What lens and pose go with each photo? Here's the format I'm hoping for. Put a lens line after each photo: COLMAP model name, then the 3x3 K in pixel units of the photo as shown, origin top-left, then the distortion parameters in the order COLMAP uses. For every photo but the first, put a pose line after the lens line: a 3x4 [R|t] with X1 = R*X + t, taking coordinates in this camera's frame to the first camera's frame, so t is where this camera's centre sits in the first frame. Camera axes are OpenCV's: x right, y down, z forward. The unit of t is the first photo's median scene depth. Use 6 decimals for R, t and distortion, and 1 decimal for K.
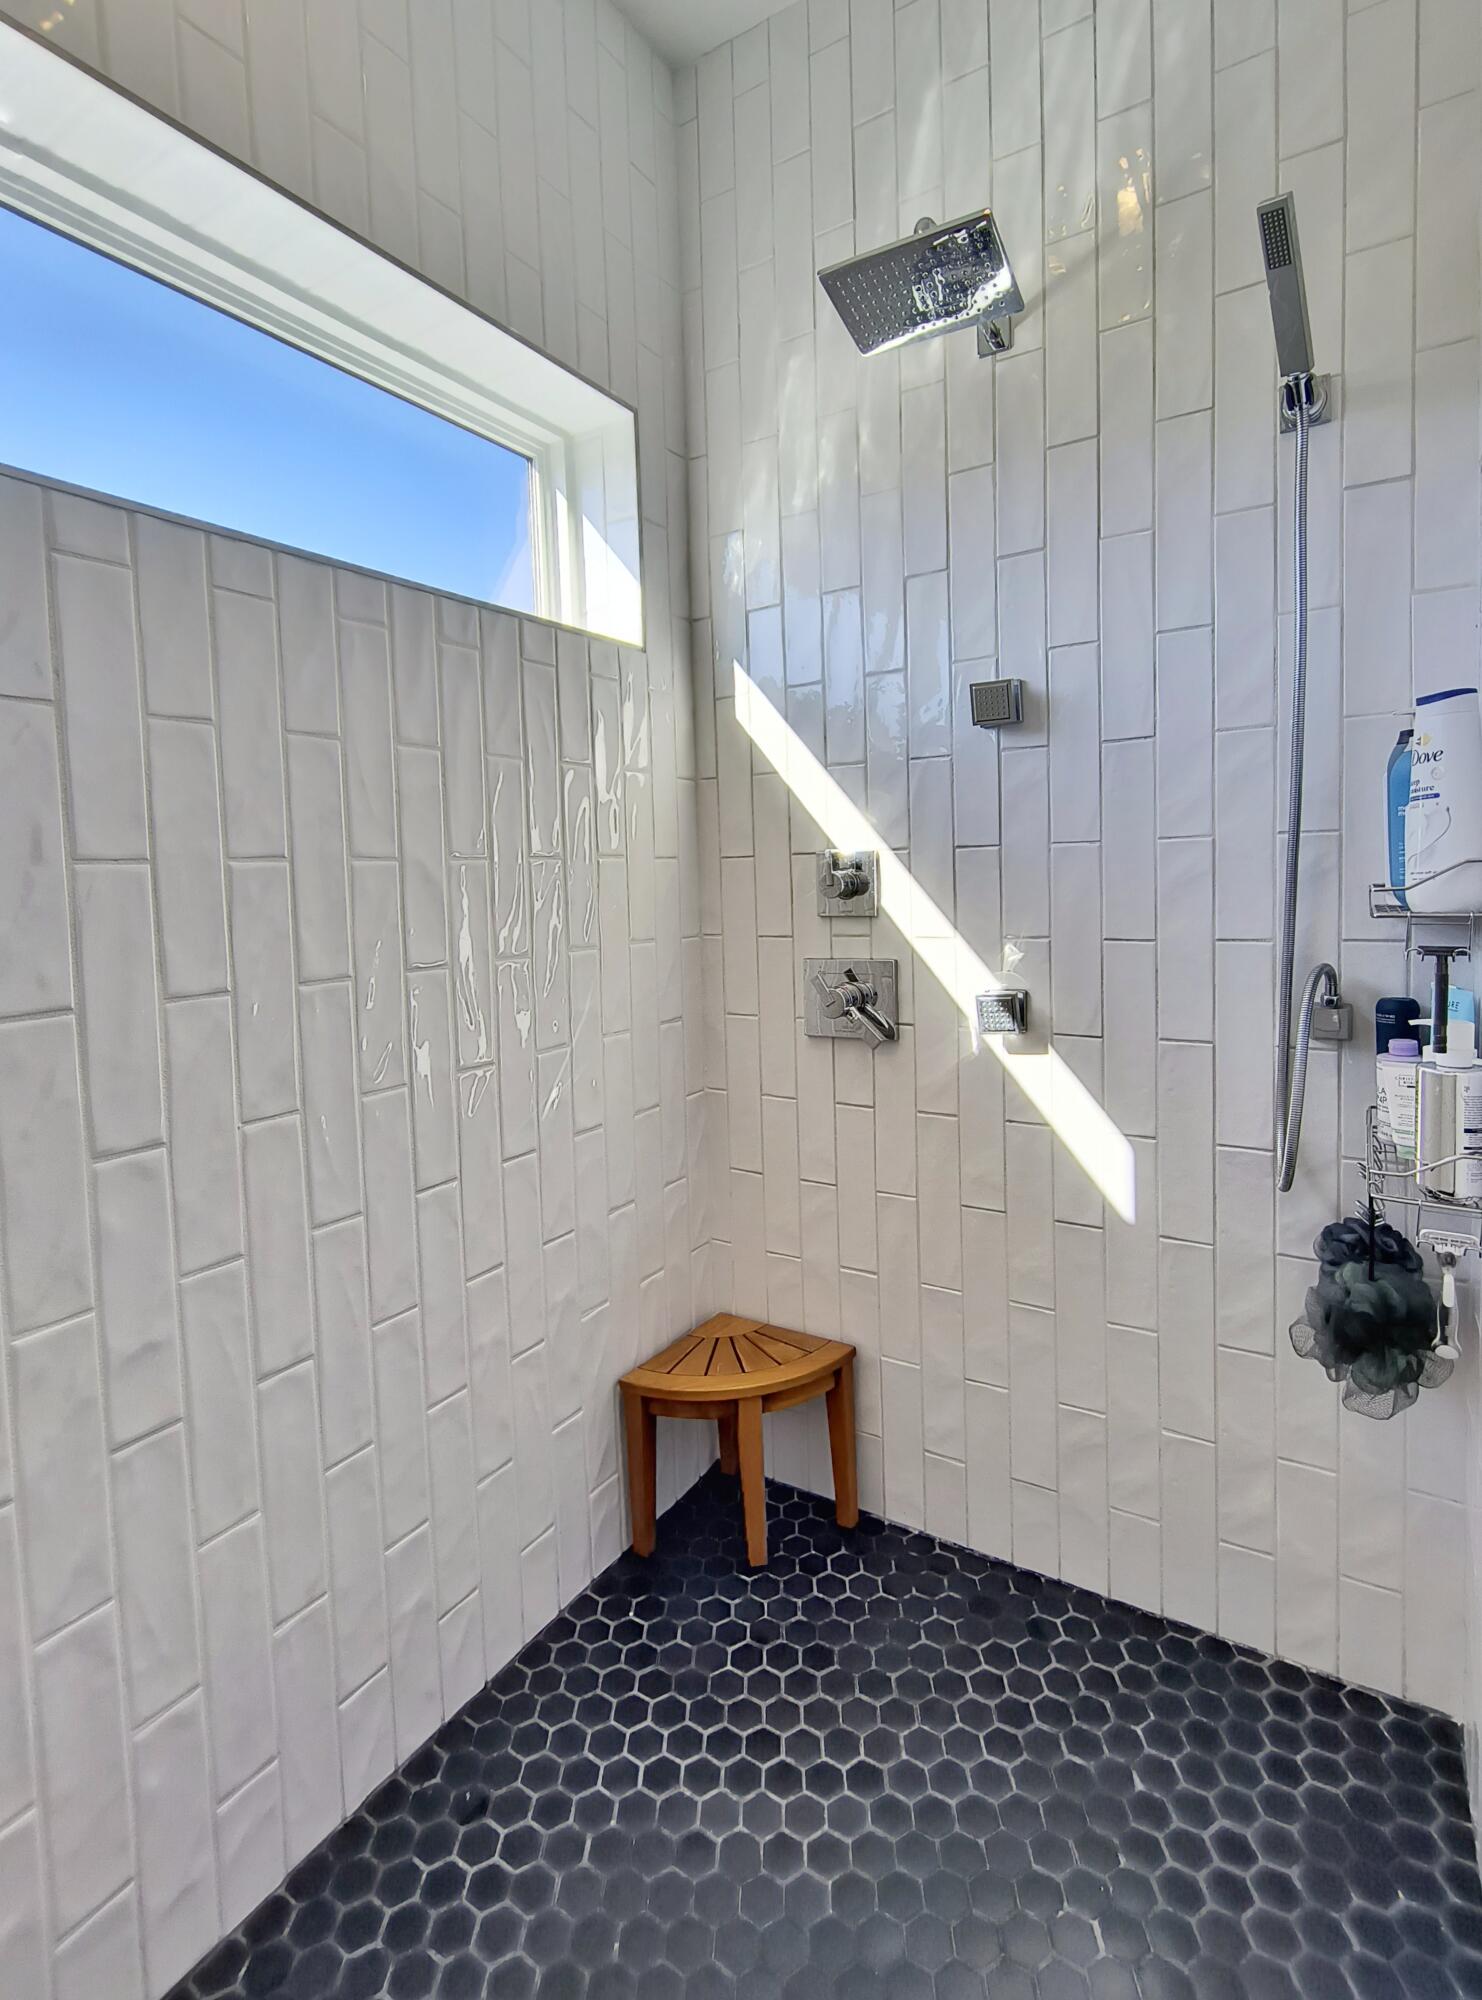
lens RADIAL K [[955.2, 0, 734.1], [0, 955.2, 925.4], [0, 0, 1]] dist [-0.005350, 0.004969]
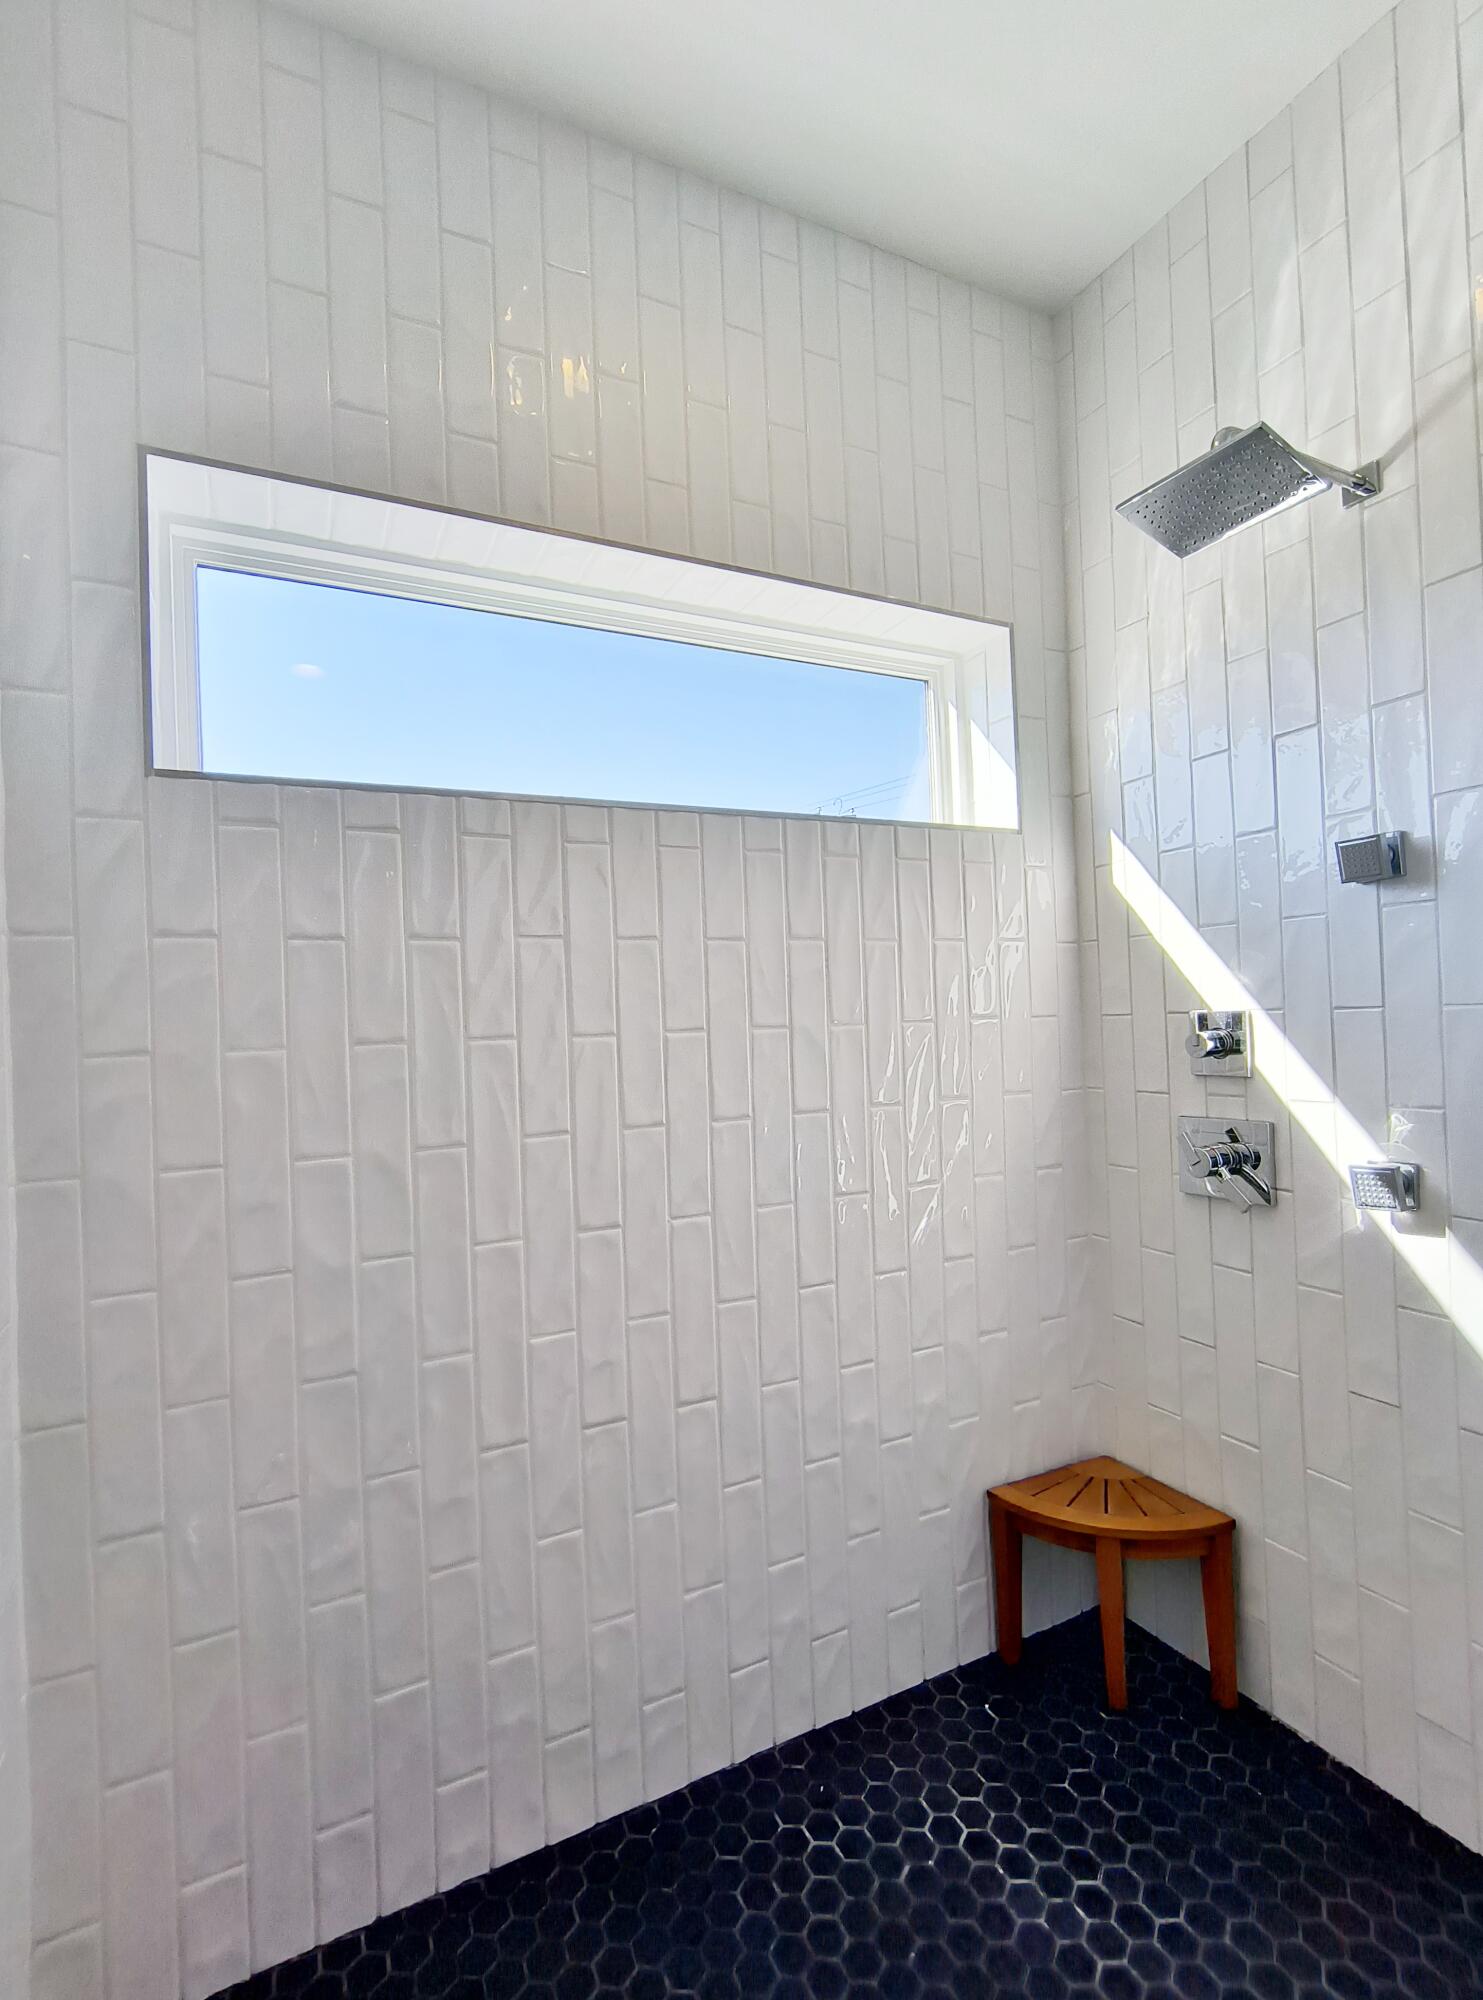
lens RADIAL K [[932.0, 0, 744.3], [0, 932.0, 1006.0], [0, 0, 1]] dist [-0.003816, 0.003521]
pose [[0.858940, -0.008802, -0.512001, 0.220196], [-0.016865, 0.998824, -0.045465, -0.034771], [0.511799, 0.047686, 0.857781, -0.110364]]
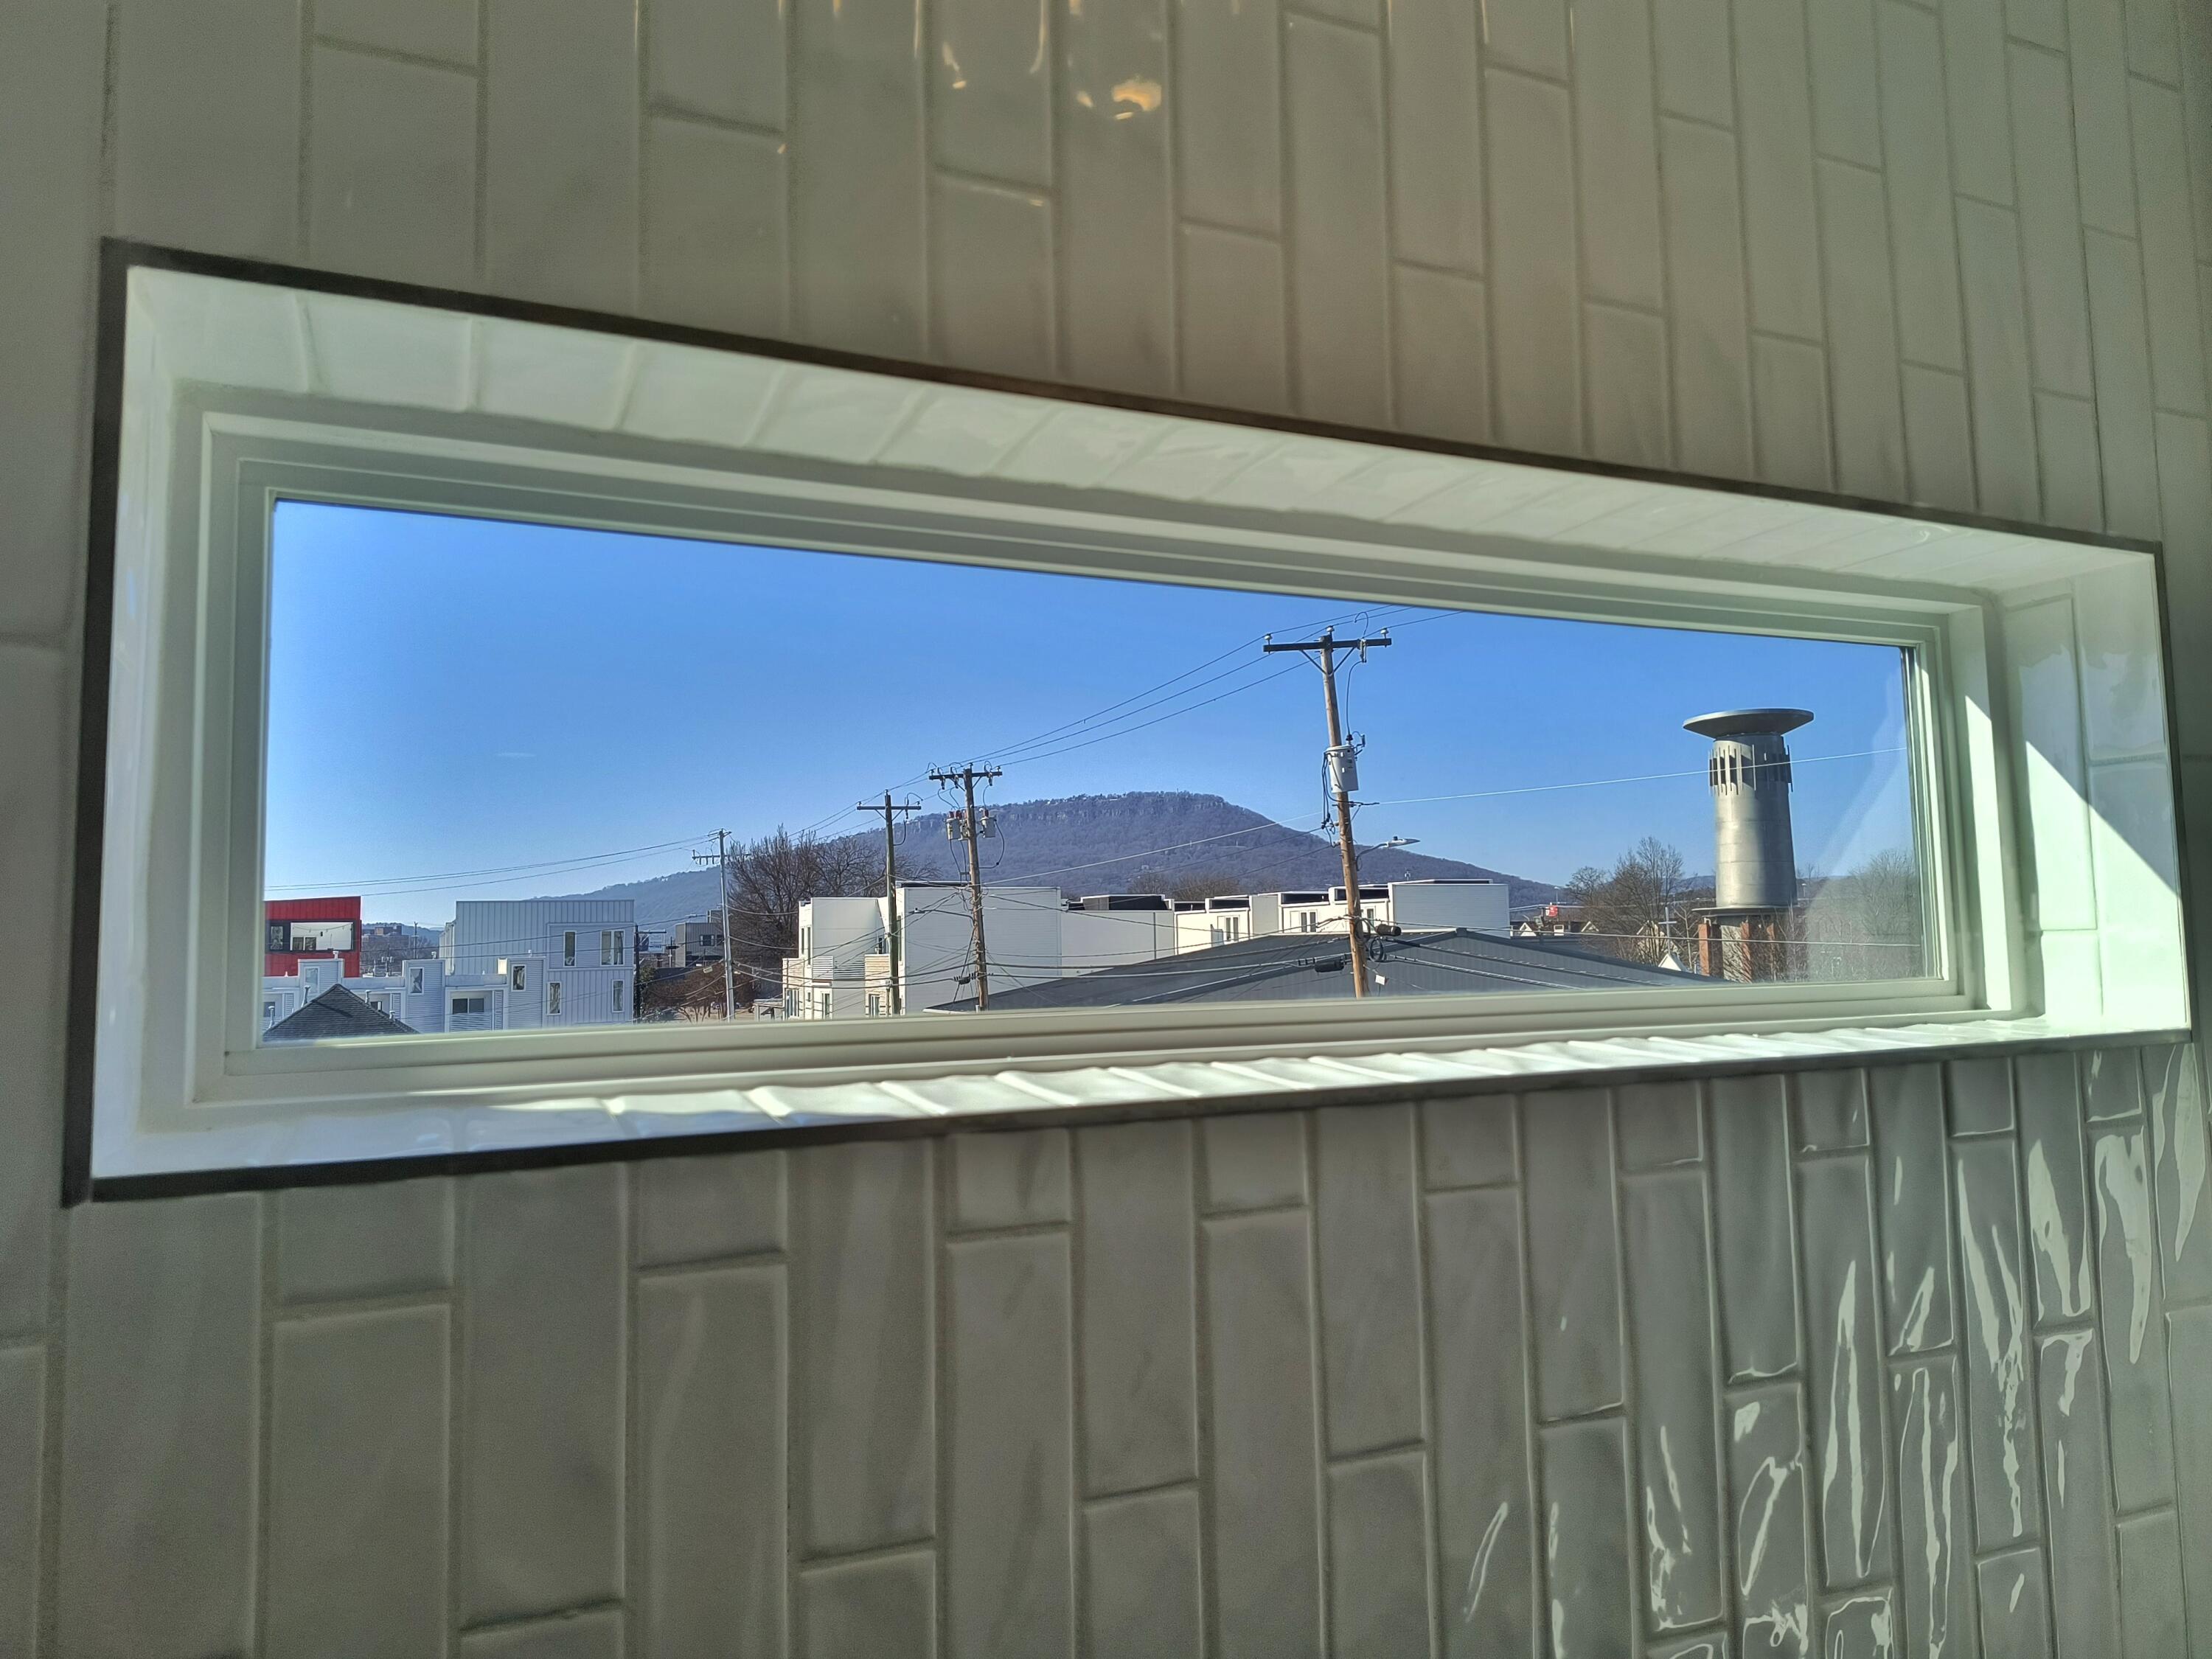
lens RADIAL K [[1502.0, 0, 1153.2], [0, 1502.0, 816.5], [0, 0, 1]] dist [0.021659, -0.011161]
pose [[0.844040, -0.030229, -0.535428, -0.148520], [-0.033444, 0.993500, -0.108811, -0.352601], [0.535237, 0.109747, 0.837542, 0.105657]]
